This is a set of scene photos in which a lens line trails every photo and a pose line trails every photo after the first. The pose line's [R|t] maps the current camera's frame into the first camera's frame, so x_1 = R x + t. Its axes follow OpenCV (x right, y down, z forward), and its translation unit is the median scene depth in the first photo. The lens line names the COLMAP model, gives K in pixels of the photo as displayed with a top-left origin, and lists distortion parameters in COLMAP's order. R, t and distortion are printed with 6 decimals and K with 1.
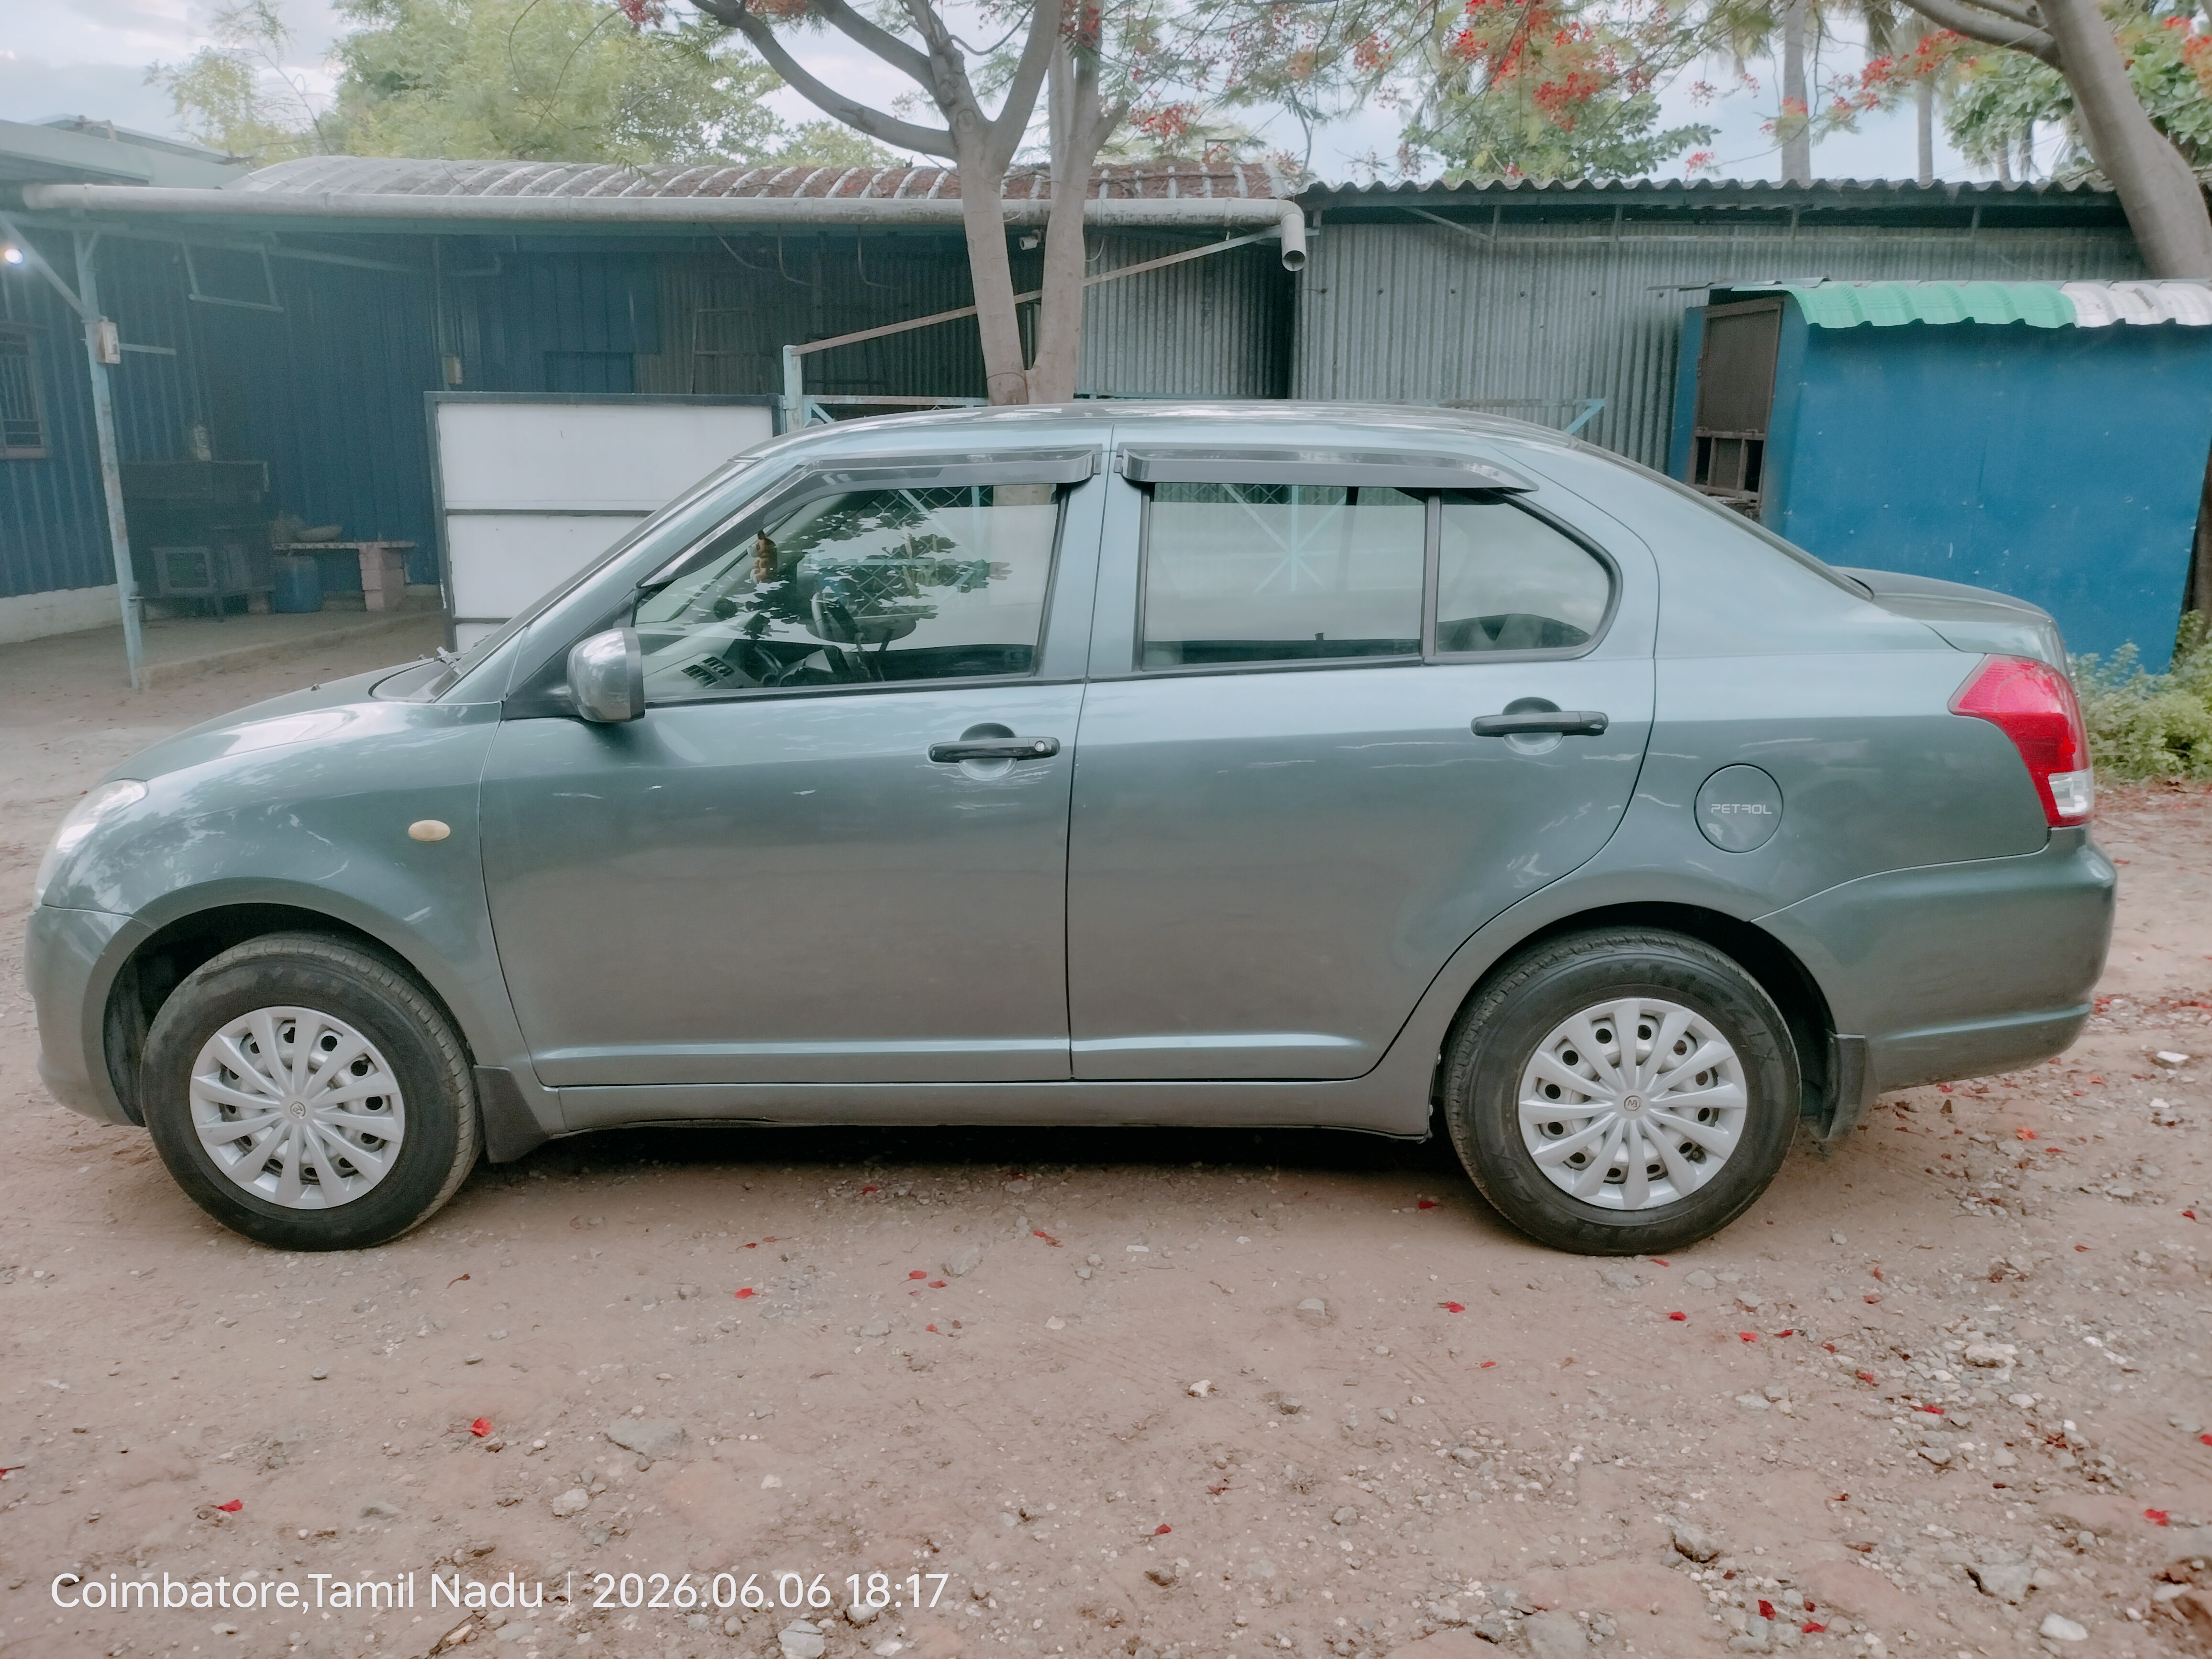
lens RADIAL K [[1636.0, 0, 1117.0], [0, 1636.0, 824.3], [0, 0, 1]] dist [0.083643, -0.153619]
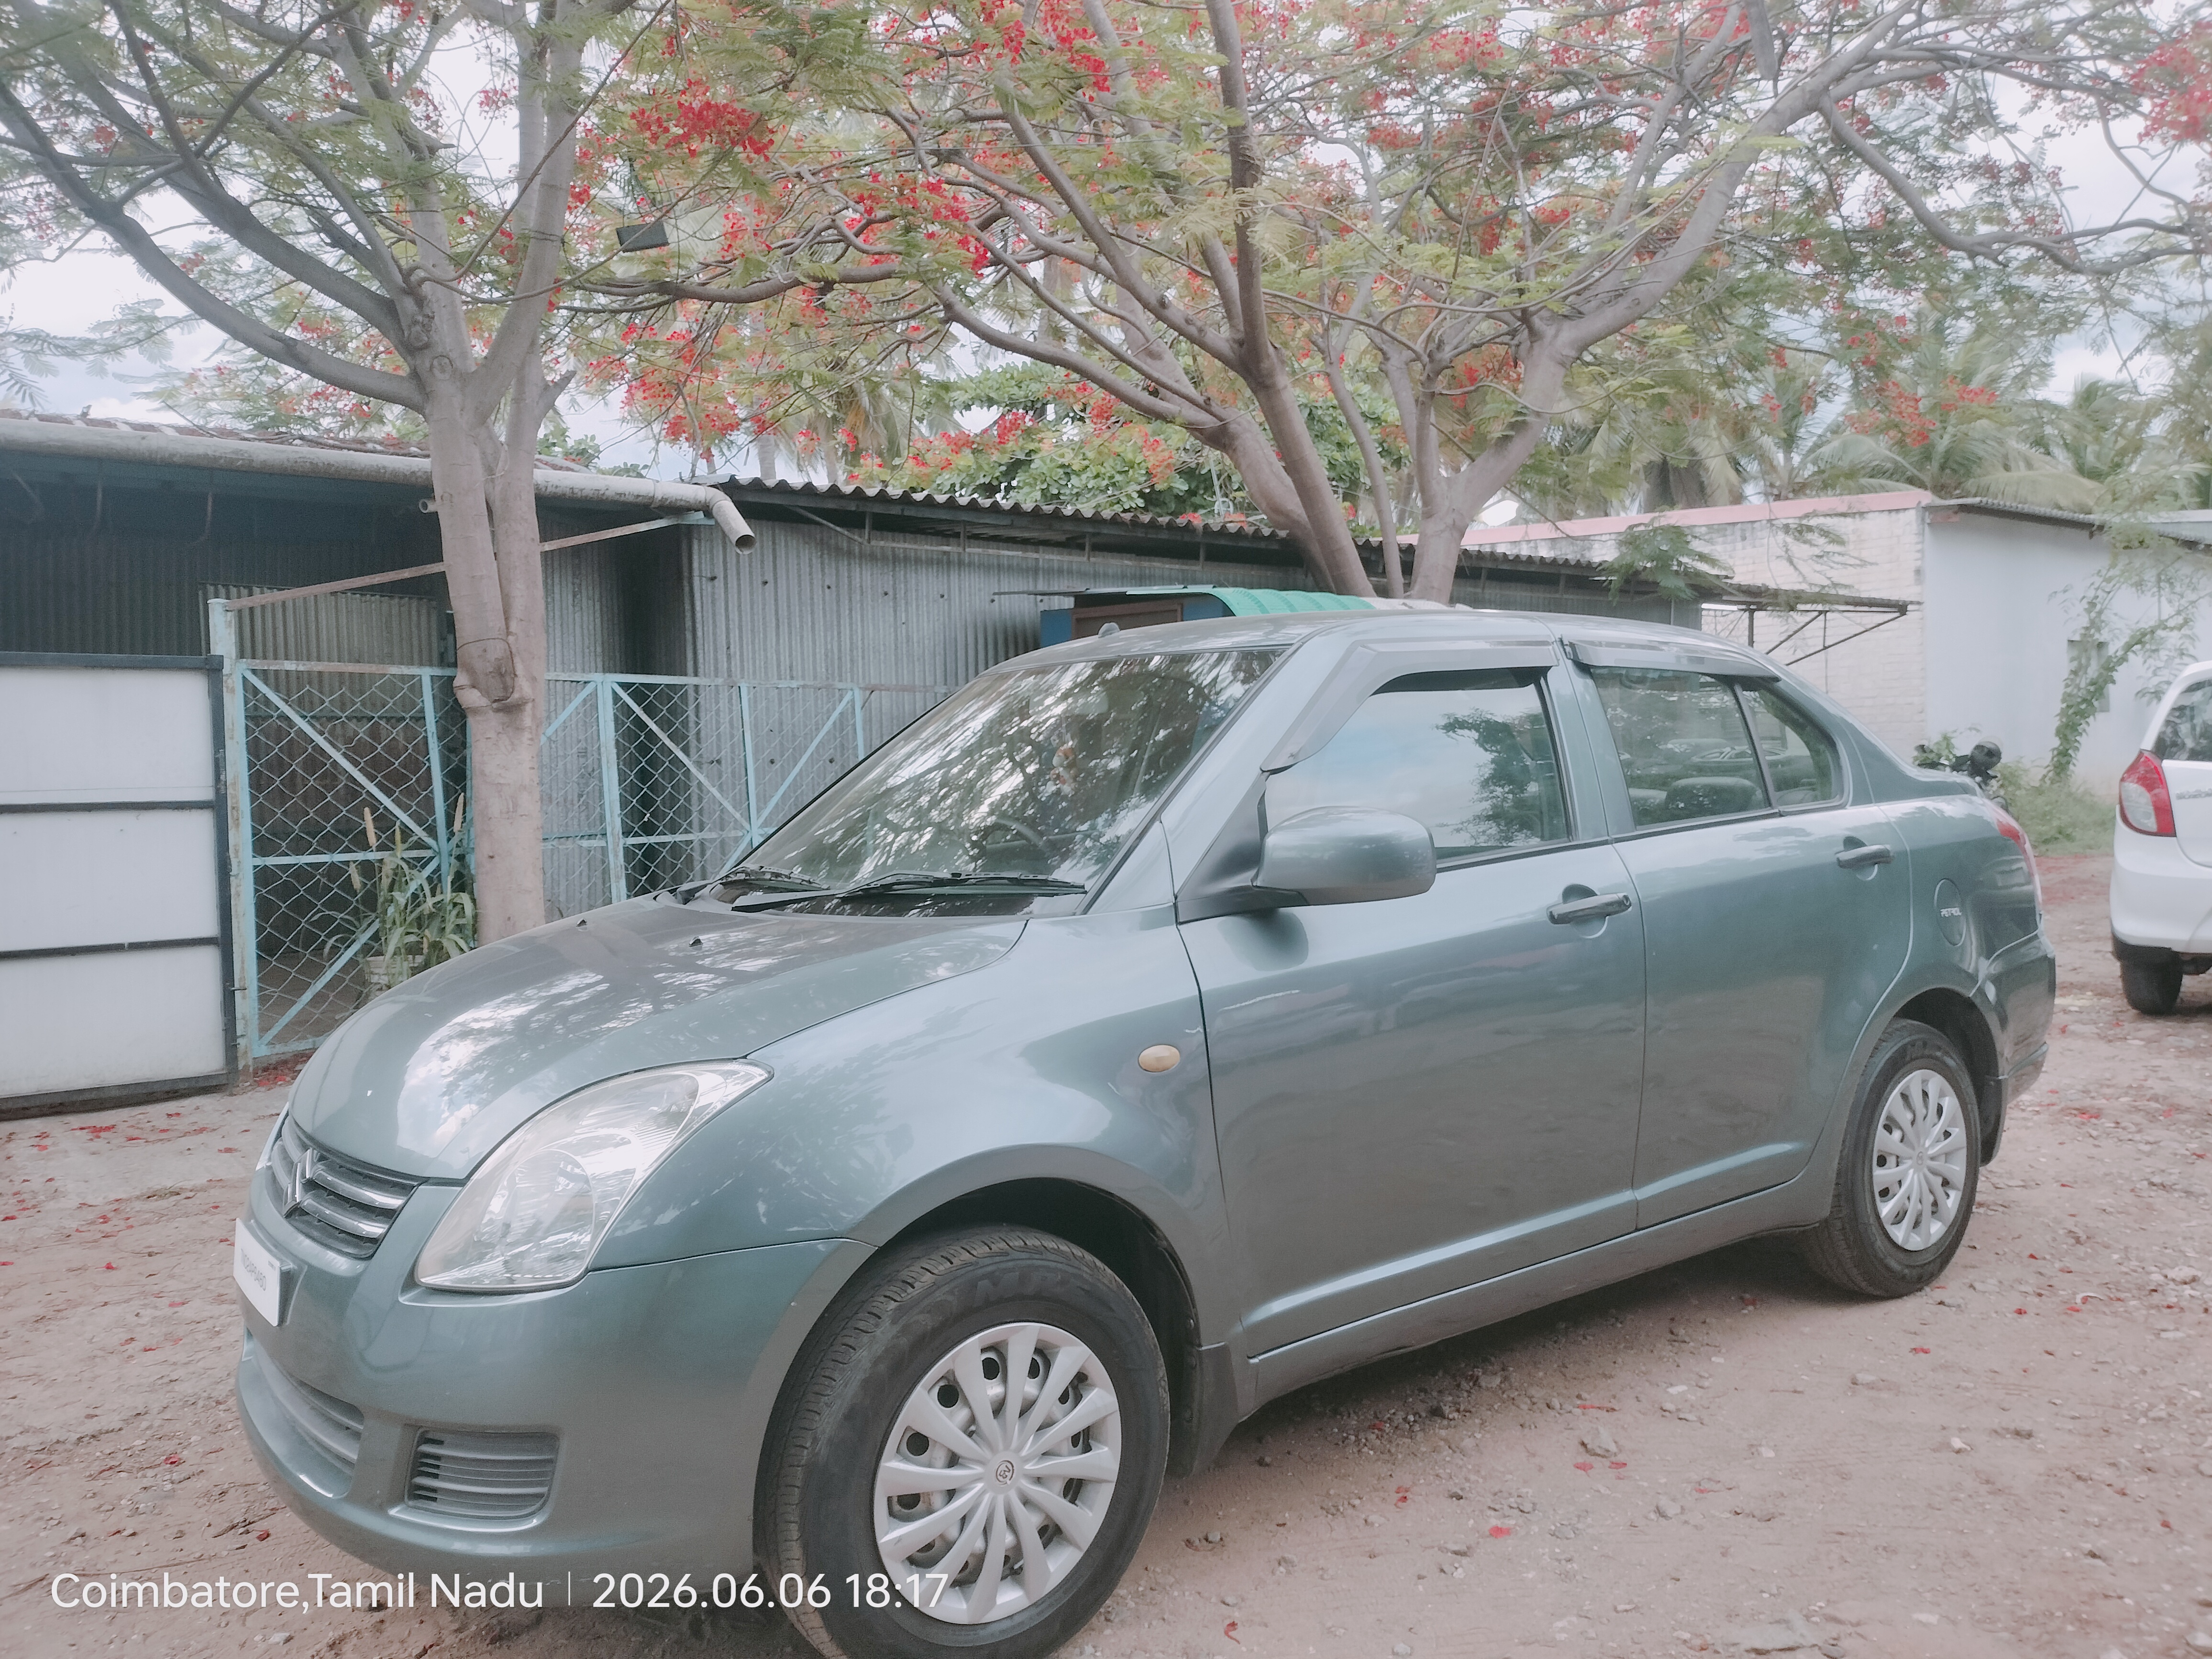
lens RADIAL K [[1636.0, 0, 1117.0], [0, 1636.0, 824.3], [0, 0, 1]] dist [0.083643, -0.153619]
pose [[0.782759, -0.038494, 0.621133, -0.909051], [0.159407, 0.977189, -0.140326, 0.001401], [-0.601563, 0.208854, 0.771040, 0.342663]]
